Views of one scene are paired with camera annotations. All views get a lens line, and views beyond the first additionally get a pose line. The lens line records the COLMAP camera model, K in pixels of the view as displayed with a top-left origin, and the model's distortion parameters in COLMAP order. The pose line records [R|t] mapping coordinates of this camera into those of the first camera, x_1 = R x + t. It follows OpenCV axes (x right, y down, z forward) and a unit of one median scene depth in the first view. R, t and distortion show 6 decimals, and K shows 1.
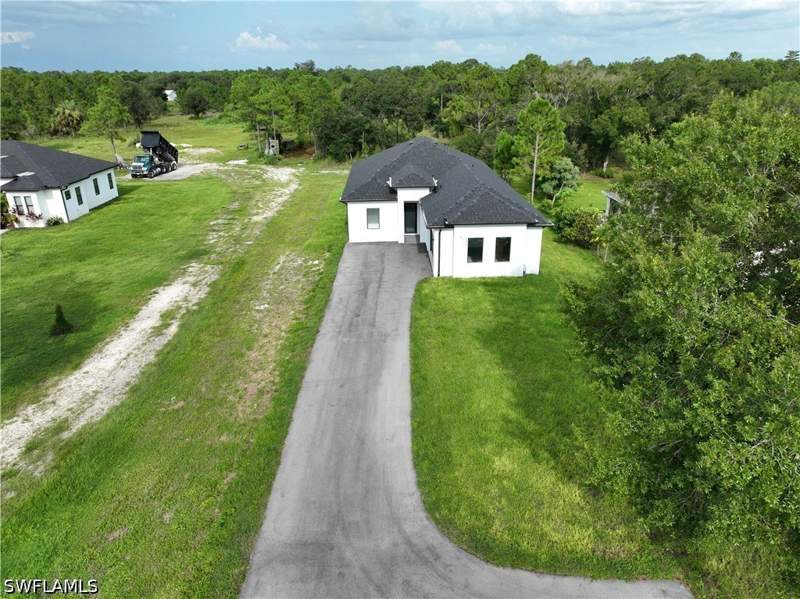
lens RADIAL K [[559.2, 0, 400.0], [0, 559.2, 299.5], [0, 0, 1]] dist [0.007009, 0.000825]
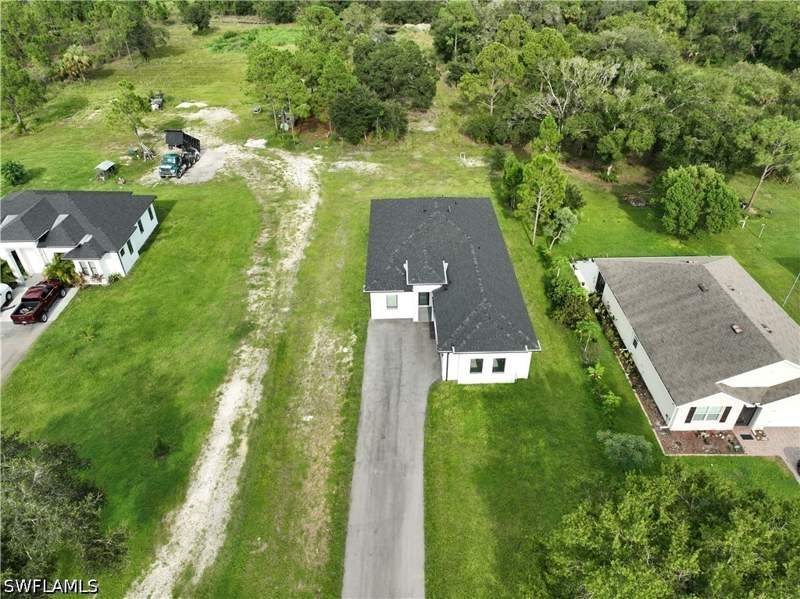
lens RADIAL K [[559.2, 0, 400.0], [0, 559.2, 299.5], [0, 0, 1]] dist [0.007009, 0.000825]
pose [[0.999874, 0.010193, -0.012151, -0.021084], [-0.007135, 0.973319, 0.229344, -0.504329], [0.014165, -0.229228, 0.973270, -0.169128]]
